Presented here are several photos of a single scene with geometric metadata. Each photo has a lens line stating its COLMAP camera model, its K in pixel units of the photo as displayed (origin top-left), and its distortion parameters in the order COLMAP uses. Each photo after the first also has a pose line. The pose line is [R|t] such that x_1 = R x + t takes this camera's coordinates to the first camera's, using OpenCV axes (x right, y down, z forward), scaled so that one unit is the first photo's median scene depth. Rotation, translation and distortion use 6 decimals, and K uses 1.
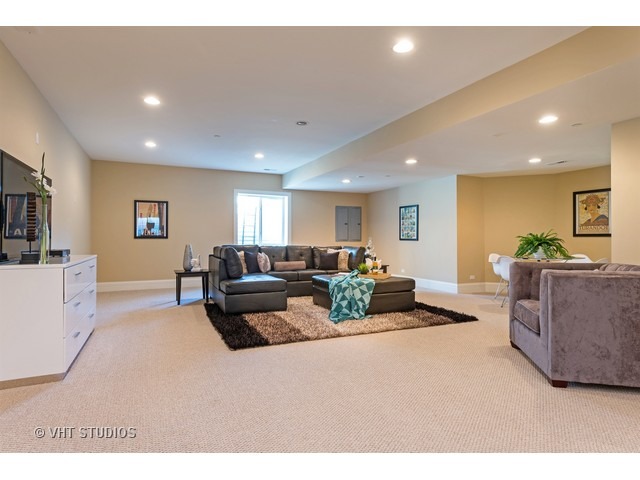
lens RADIAL K [[362.2, 0, 318.5], [0, 362.2, 237.7], [0, 0, 1]] dist [0.000205, -0.000155]
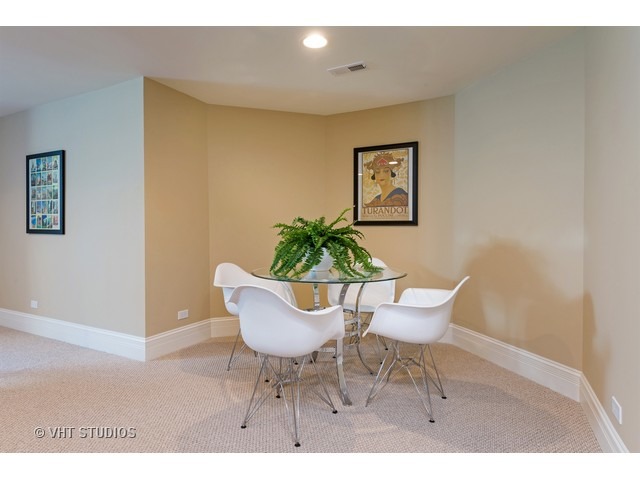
lens RADIAL K [[362.2, 0, 319.2], [0, 362.2, 235.8], [0, 0, 1]] dist [0.000205, -0.000155]
pose [[0.781992, -0.014212, 0.623126, 0.300978], [-0.000458, 0.999727, 0.023375, -0.000150], [-0.623288, -0.018565, 0.781772, 0.586806]]
